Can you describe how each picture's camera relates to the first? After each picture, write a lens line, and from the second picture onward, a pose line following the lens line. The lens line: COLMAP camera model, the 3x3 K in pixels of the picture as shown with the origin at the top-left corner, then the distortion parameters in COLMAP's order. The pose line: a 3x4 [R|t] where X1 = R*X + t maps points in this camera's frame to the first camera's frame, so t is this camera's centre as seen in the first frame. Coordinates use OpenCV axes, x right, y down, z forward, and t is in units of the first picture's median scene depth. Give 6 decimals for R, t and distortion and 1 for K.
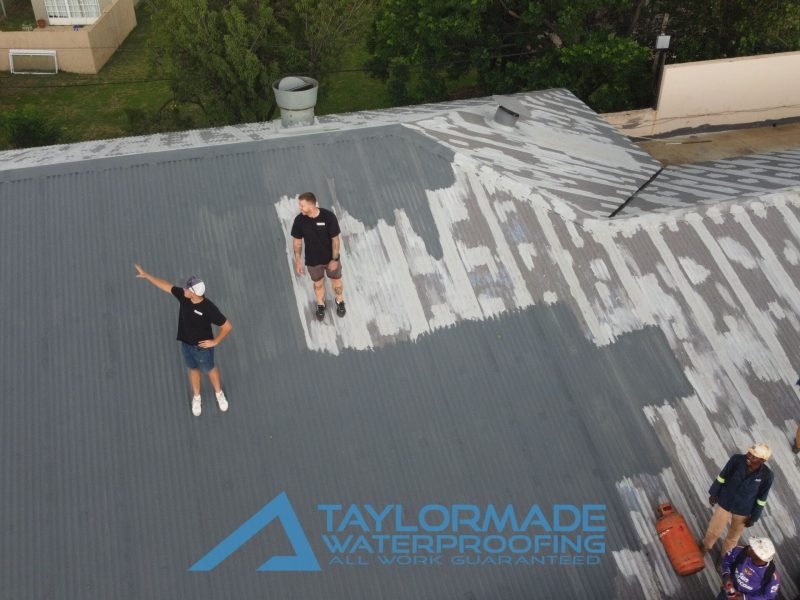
lens RADIAL K [[820.8, 0, 400.0], [0, 820.8, 300.0], [0, 0, 1]] dist [-0.010426, 0.008571]
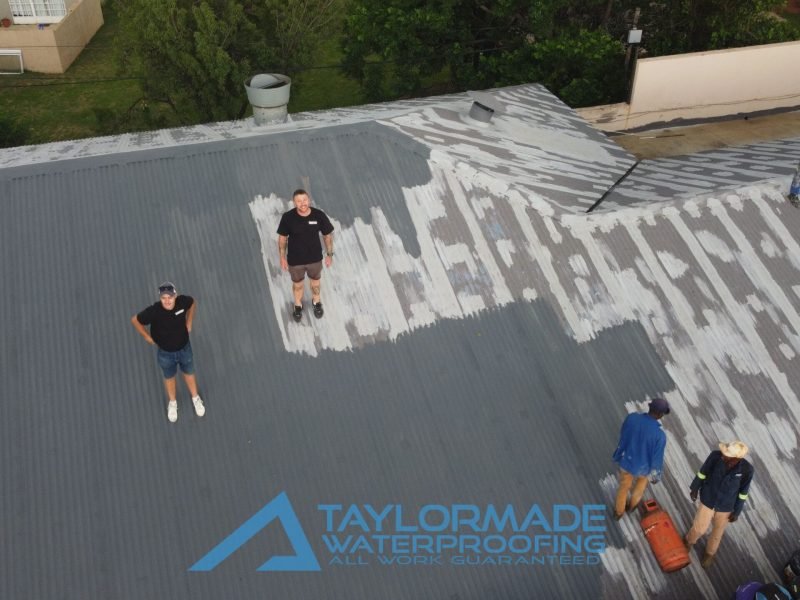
lens RADIAL K [[820.8, 0, 400.0], [0, 820.8, 300.0], [0, 0, 1]] dist [-0.010426, 0.008571]
pose [[0.999385, -0.017231, 0.030525, -0.003839], [0.017127, 0.999847, 0.003668, -0.002201], [-0.030583, -0.003143, 0.999527, 0.012347]]
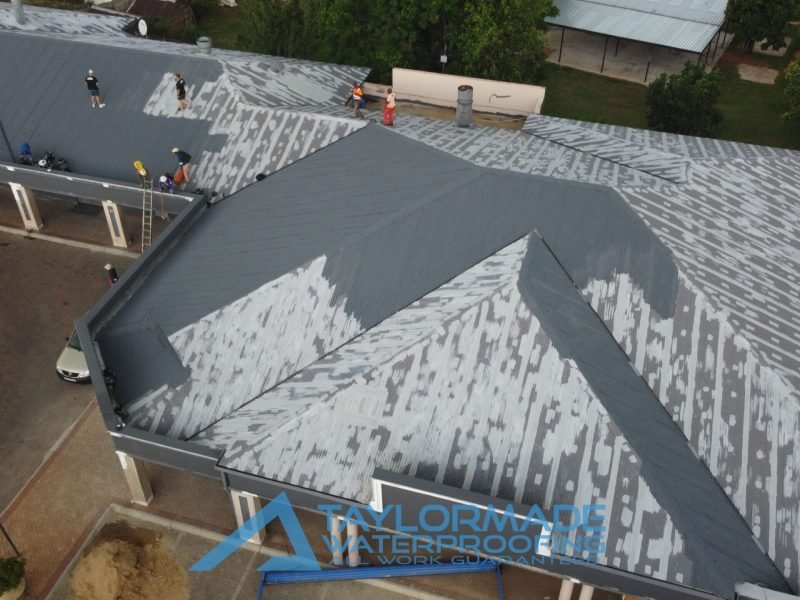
lens RADIAL K [[820.8, 0, 400.0], [0, 820.8, 300.0], [0, 0, 1]] dist [-0.010426, 0.008571]
pose [[0.856152, 0.349013, -0.381043, 2.220440], [-0.316291, 0.937099, 0.147665, -0.047729], [0.408612, -0.005903, 0.912689, -1.621511]]
